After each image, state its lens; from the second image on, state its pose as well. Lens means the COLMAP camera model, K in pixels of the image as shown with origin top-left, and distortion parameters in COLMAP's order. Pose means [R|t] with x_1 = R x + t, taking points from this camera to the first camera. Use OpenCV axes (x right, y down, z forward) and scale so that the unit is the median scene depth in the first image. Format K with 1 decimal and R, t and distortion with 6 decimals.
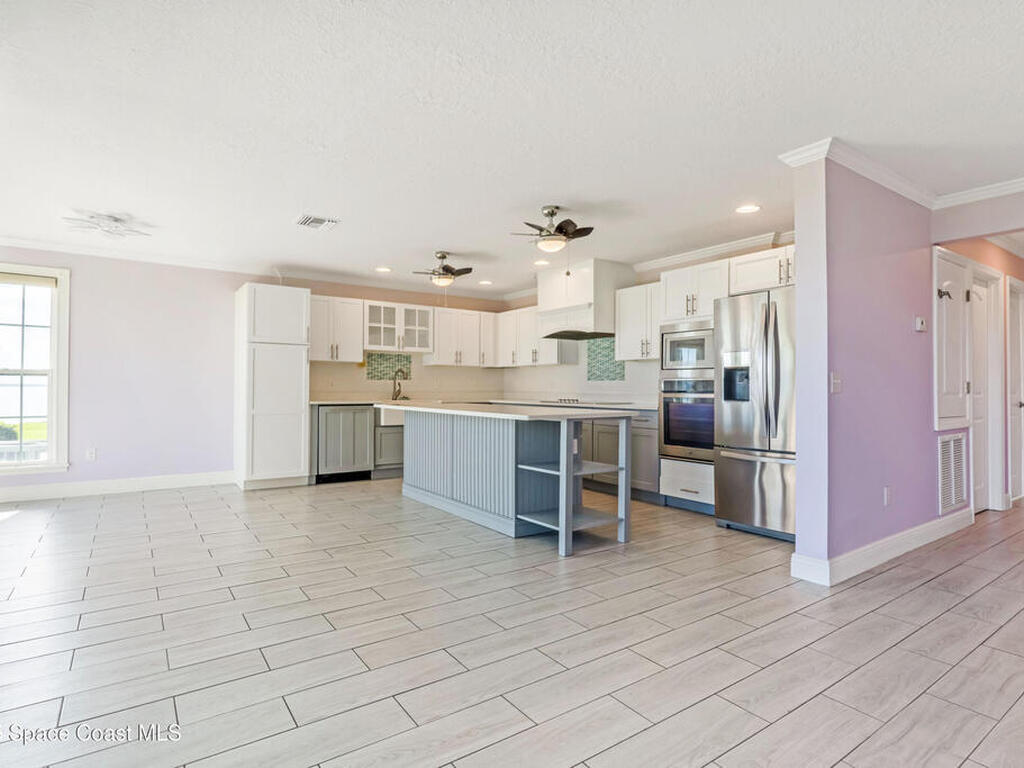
lens RADIAL K [[597.0, 0, 490.9], [0, 597.0, 381.7], [0, 0, 1]] dist [0.036654, 0.000017]
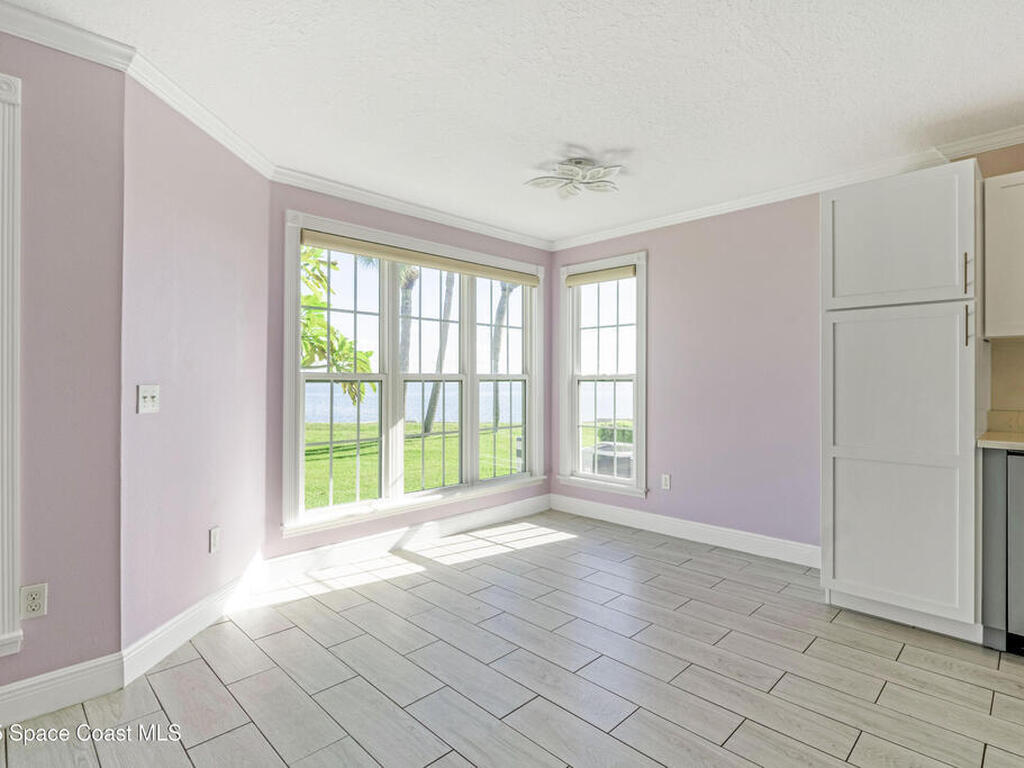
lens RADIAL K [[540.7, 0, 520.4], [0, 540.7, 384.1], [0, 0, 1]] dist [0.000745, 0.000466]
pose [[0.233072, -0.000698, -0.972459, -0.021933], [0.017691, 0.999837, 0.003523, -0.009661], [0.972299, -0.018024, 0.233046, 0.568128]]
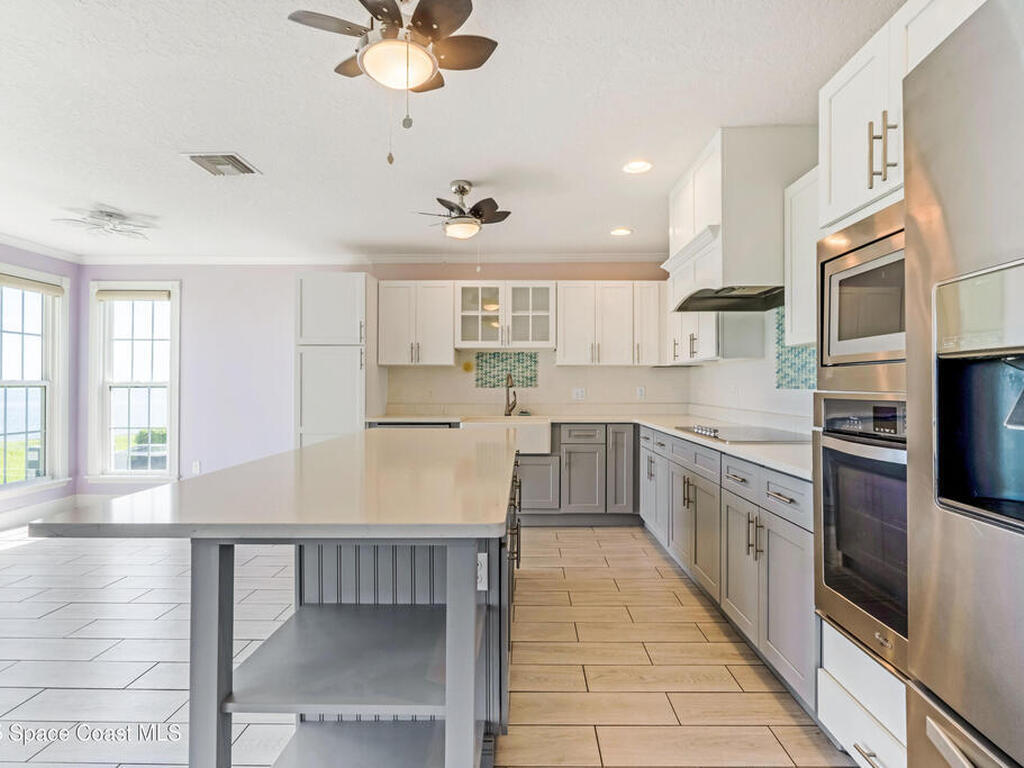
lens RADIAL K [[563.1, 0, 512.0], [0, 563.1, 384.0], [0, 0, 1]] dist [0.006160, 0.002723]
pose [[0.829032, -0.009271, -0.559124, 0.235226], [0.012013, 0.999927, 0.001232, -0.008796], [0.559072, -0.007738, 0.829083, 0.458668]]
